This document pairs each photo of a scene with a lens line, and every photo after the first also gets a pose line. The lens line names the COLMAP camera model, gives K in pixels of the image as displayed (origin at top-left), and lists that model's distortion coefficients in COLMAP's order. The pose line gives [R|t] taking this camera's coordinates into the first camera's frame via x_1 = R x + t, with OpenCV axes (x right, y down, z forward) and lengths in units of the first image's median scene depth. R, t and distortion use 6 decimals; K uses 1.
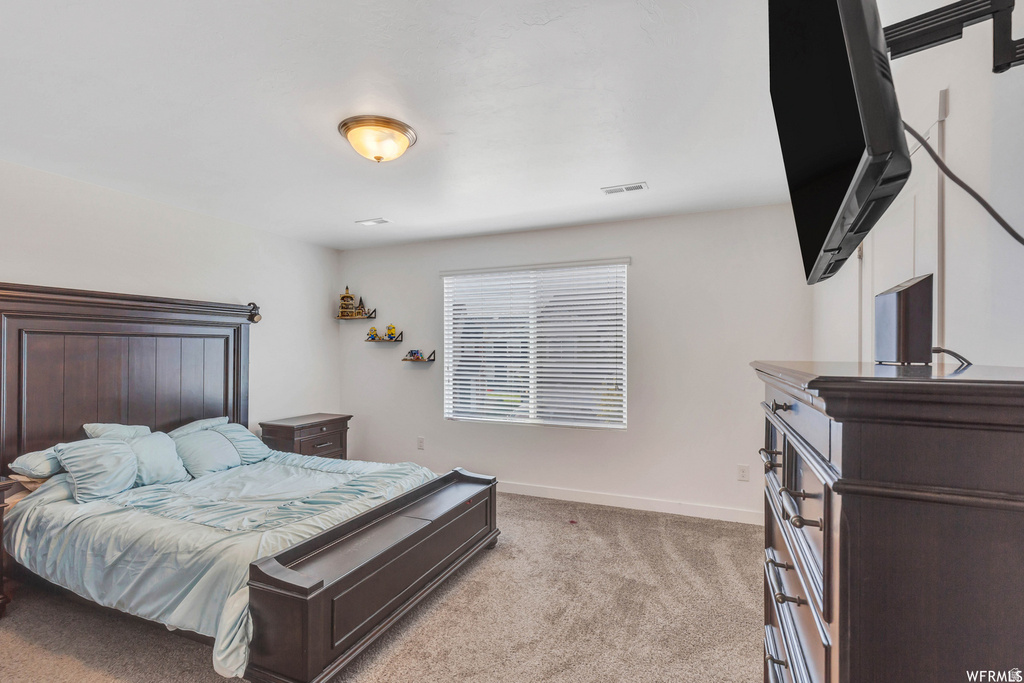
lens RADIAL K [[470.8, 0, 518.3], [0, 470.8, 347.8], [0, 0, 1]] dist [0.001801, 0.000204]
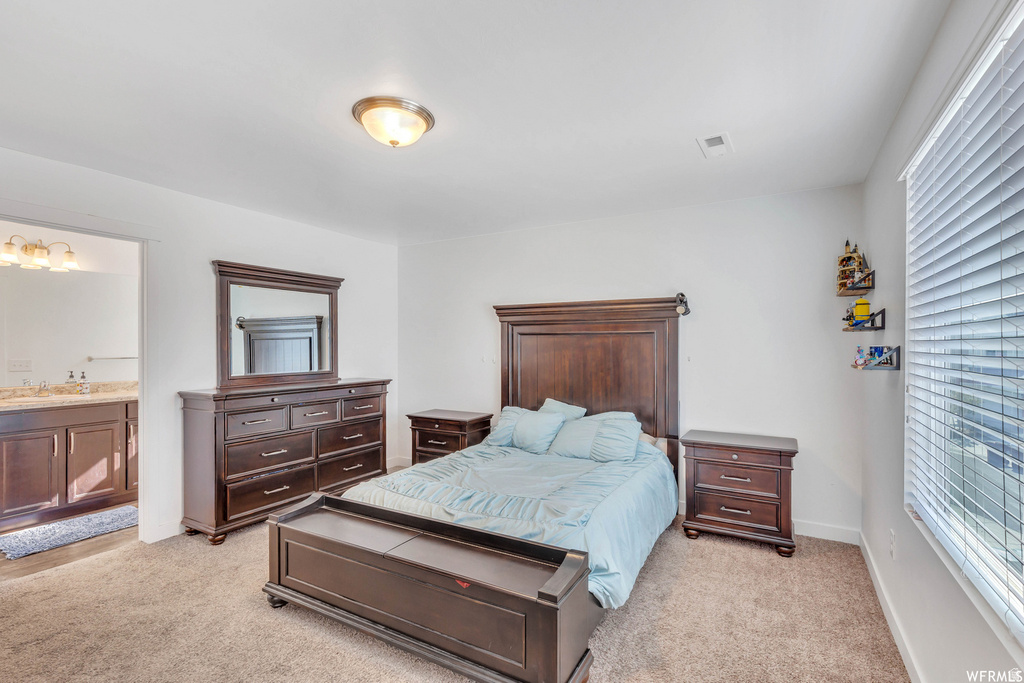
lens RADIAL K [[470.8, 0, 518.3], [0, 470.8, 347.8], [0, 0, 1]] dist [0.001801, 0.000204]
pose [[-0.111216, 0.005653, -0.993780, 0.580842], [0.007333, 0.999961, 0.004868, 0.004203], [0.993769, -0.006746, -0.111253, 1.268122]]
